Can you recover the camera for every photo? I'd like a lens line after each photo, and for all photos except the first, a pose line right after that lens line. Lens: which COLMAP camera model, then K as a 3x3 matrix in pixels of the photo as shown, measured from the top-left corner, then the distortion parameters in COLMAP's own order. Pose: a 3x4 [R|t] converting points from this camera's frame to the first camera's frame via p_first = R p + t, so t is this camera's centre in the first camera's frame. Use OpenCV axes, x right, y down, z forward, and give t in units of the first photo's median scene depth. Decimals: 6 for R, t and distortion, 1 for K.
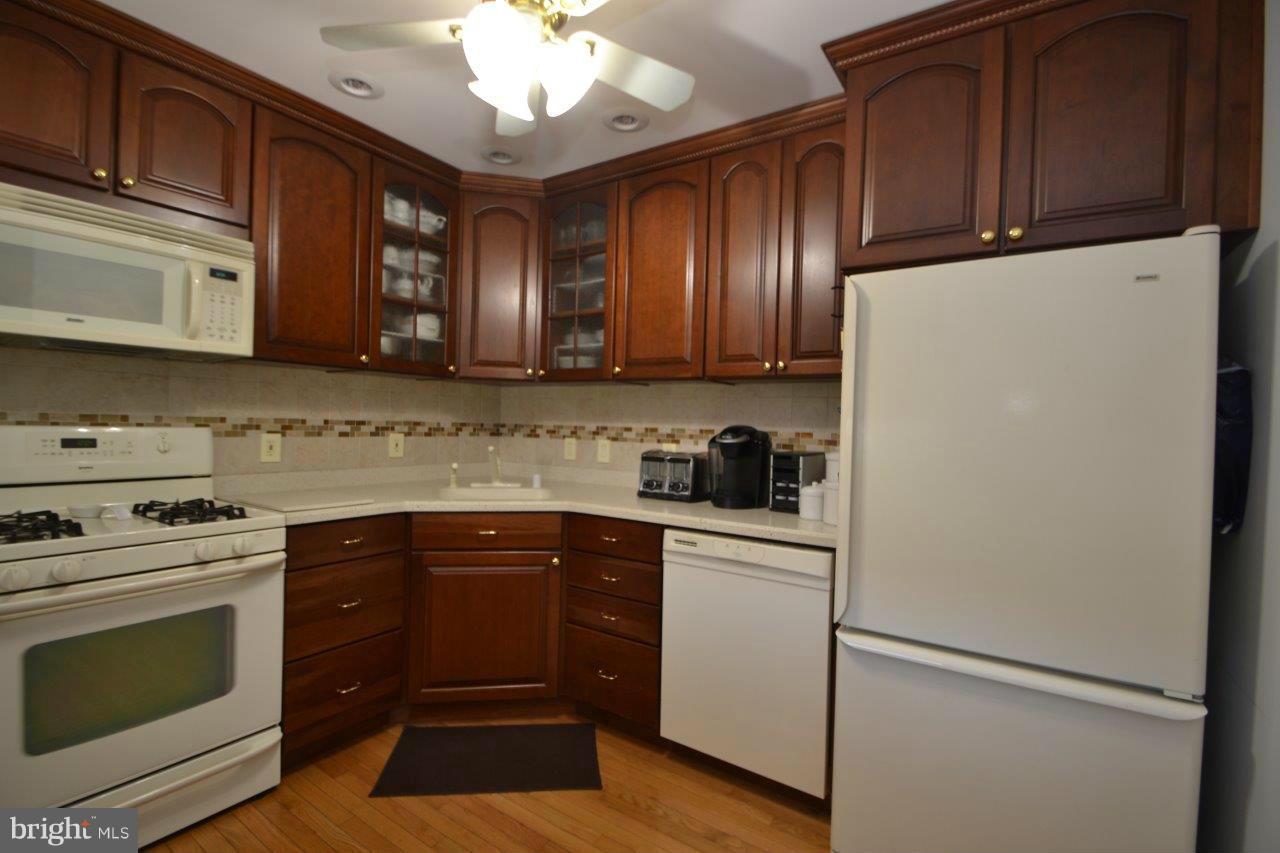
lens RADIAL K [[567.1, 0, 627.0], [0, 567.1, 429.2], [0, 0, 1]] dist [0.007113, -0.010145]
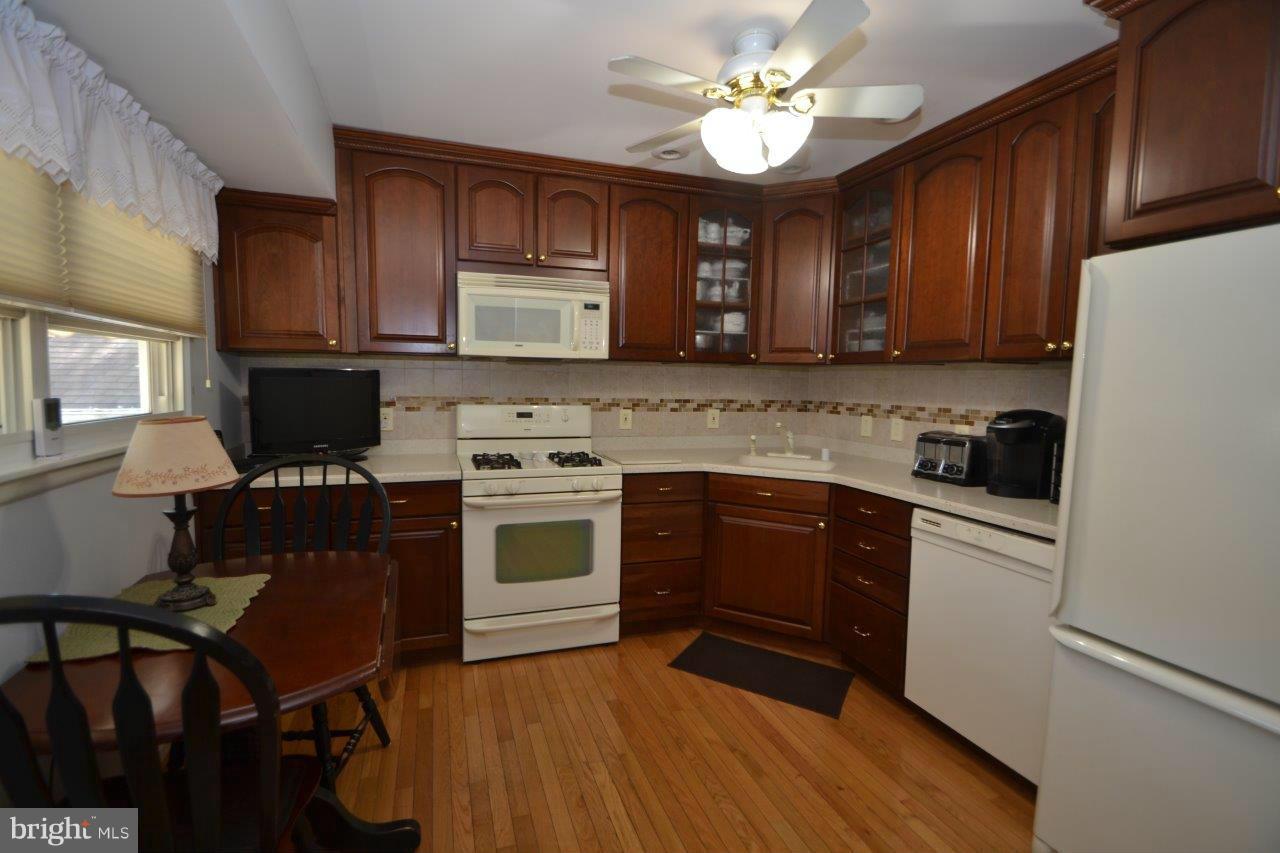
lens RADIAL K [[569.5, 0, 627.9], [0, 569.5, 429.0], [0, 0, 1]] dist [0.001161, -0.010087]
pose [[0.799693, 0.038443, -0.599177, 0.242011], [-0.003224, 0.998209, 0.059742, -0.028954], [0.600400, -0.045844, 0.798385, -0.145487]]
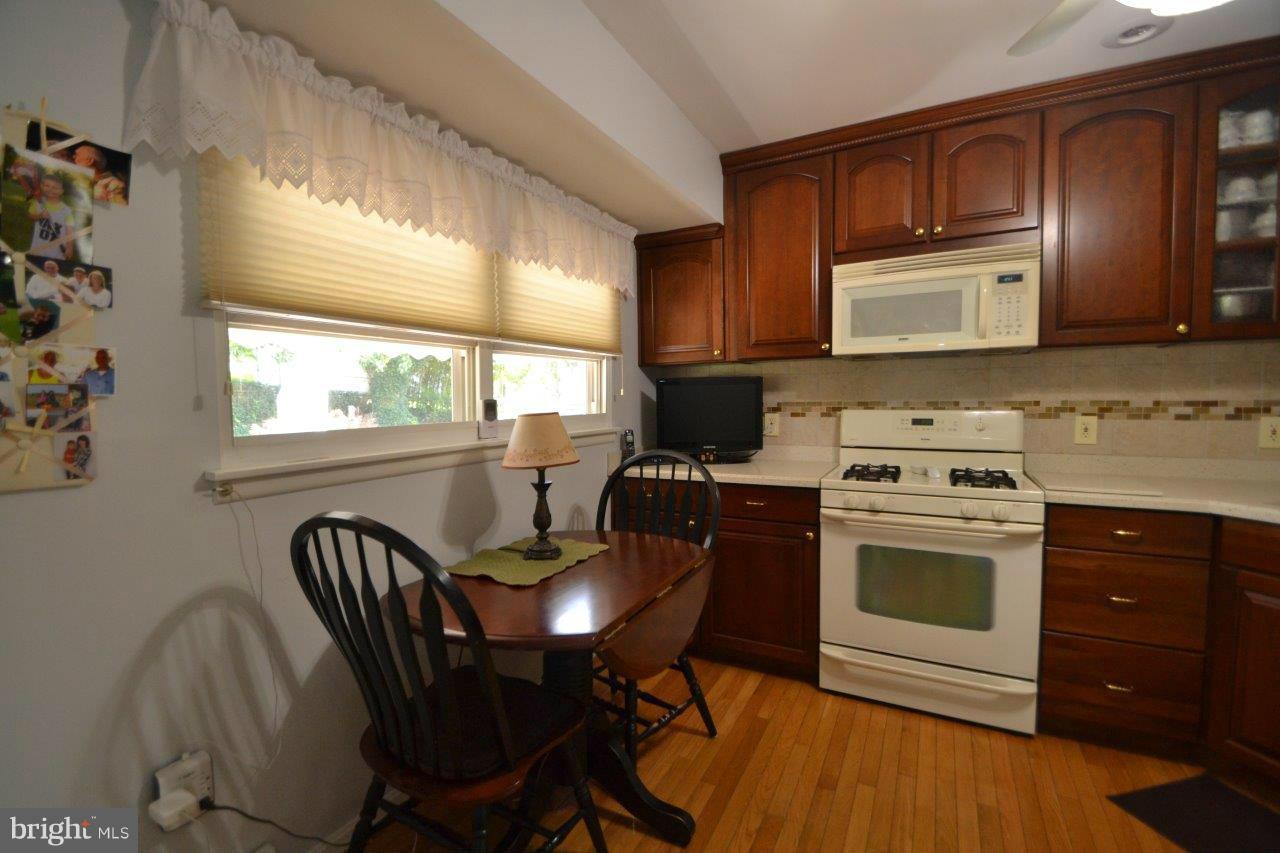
lens RADIAL K [[569.5, 0, 627.9], [0, 569.5, 429.0], [0, 0, 1]] dist [0.001161, -0.010087]
pose [[0.098867, 0.029114, -0.994675, 0.306465], [0.005111, 0.999544, 0.029764, -0.003340], [0.995088, -0.008026, 0.098673, 0.087810]]
